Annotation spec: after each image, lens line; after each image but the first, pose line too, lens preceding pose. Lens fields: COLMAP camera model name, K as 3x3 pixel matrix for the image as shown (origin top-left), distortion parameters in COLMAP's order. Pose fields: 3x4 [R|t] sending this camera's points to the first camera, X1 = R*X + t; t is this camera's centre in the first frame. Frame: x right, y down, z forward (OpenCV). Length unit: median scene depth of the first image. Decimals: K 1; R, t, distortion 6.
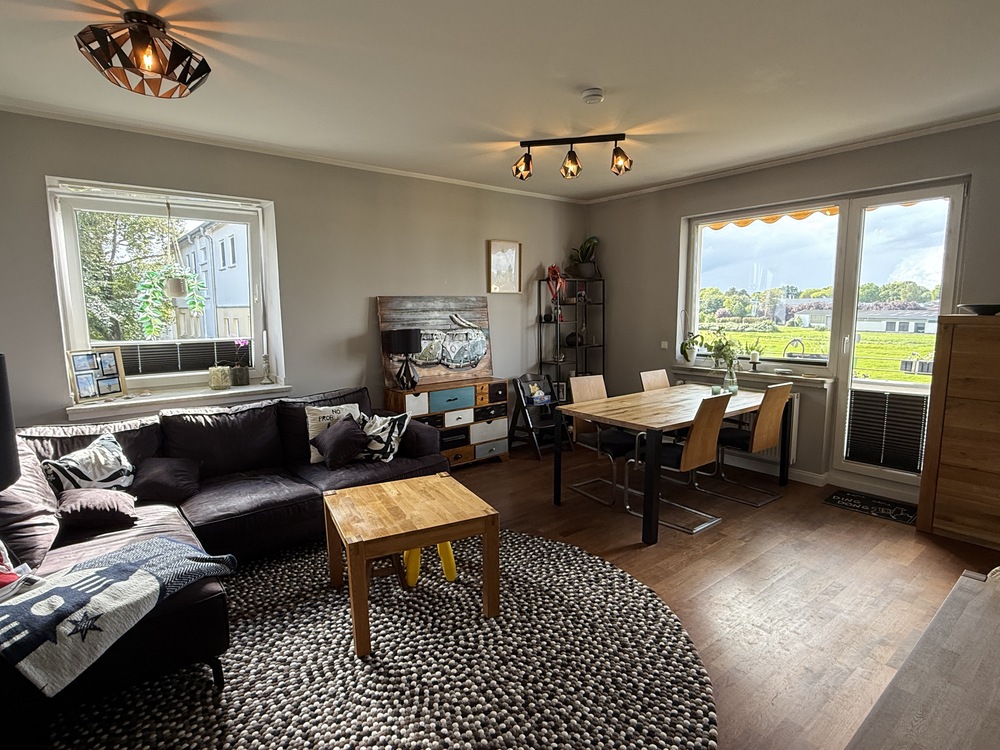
lens RADIAL K [[525.1, 0, 495.2], [0, 525.1, 373.2], [0, 0, 1]] dist [-0.017460, -0.000876]
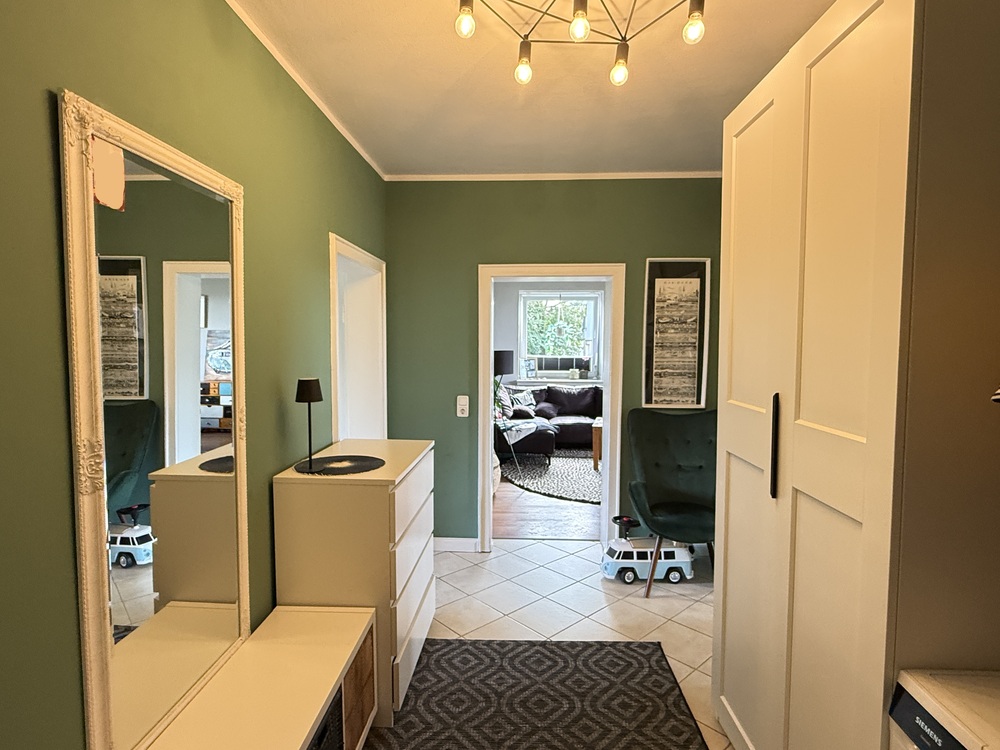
lens RADIAL K [[550.3, 0, 500.6], [0, 550.3, 371.9], [0, 0, 1]] dist [-0.001004, -0.000066]
pose [[0.754377, 0.049614, -0.654564, 0.880694], [-0.090503, 0.995478, -0.028849, 0.111160], [0.650173, 0.081003, 0.755456, -1.097957]]
